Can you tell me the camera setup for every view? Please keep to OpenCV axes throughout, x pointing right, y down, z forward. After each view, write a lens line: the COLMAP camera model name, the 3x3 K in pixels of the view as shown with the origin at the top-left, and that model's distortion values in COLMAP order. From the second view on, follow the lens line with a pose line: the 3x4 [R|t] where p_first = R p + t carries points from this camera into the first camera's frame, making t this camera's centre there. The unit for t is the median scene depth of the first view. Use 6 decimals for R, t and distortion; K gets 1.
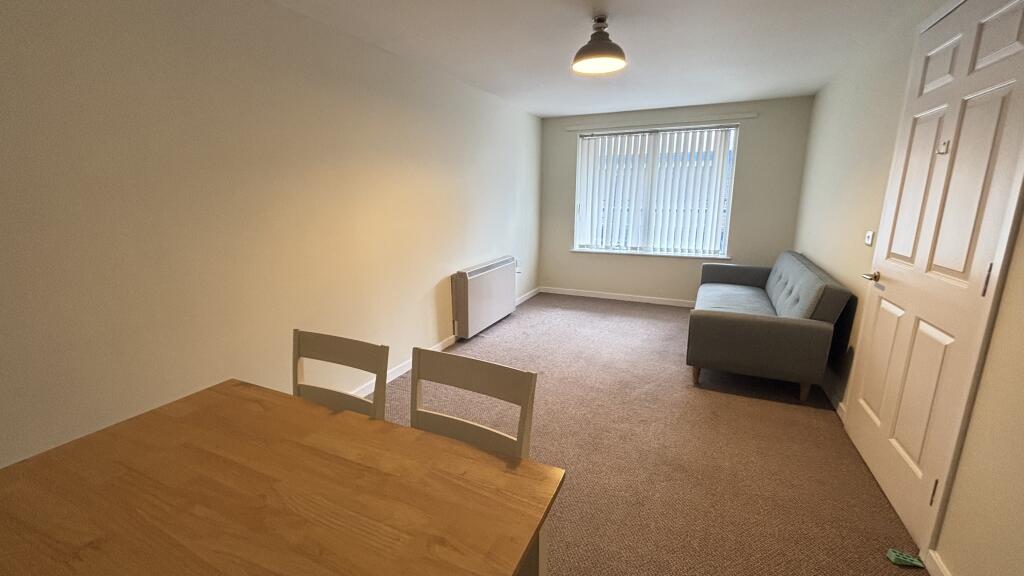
lens RADIAL K [[414.4, 0, 509.6], [0, 414.4, 289.3], [0, 0, 1]] dist [-0.003200, -0.000255]
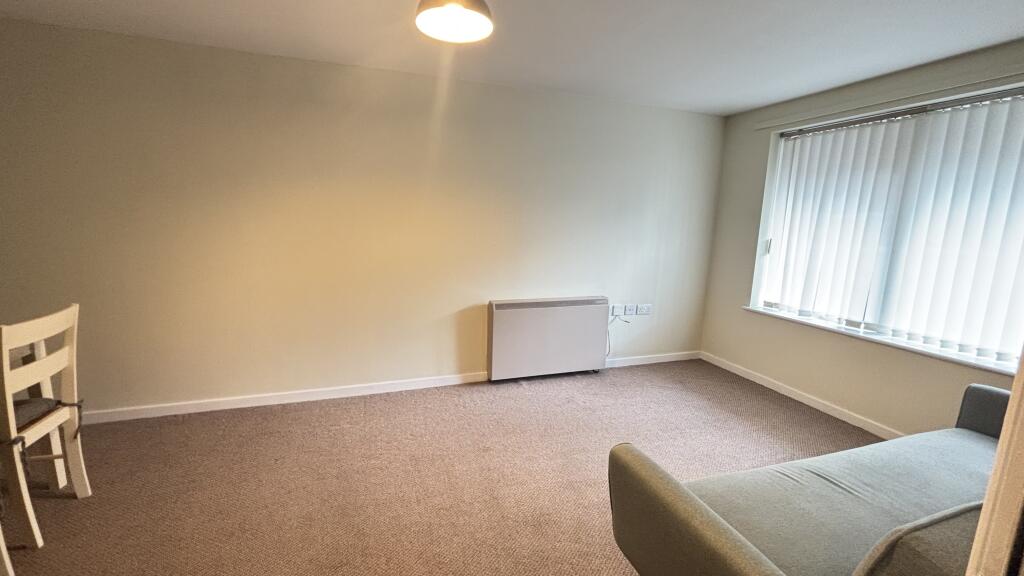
lens RADIAL K [[414.4, 0, 514.0], [0, 414.4, 287.3], [0, 0, 1]] dist [-0.003200, -0.000255]
pose [[0.692727, 0.143827, -0.706712, 0.371256], [-0.193275, 0.981091, 0.010217, -0.064261], [0.694819, 0.129512, 0.707427, 0.285718]]
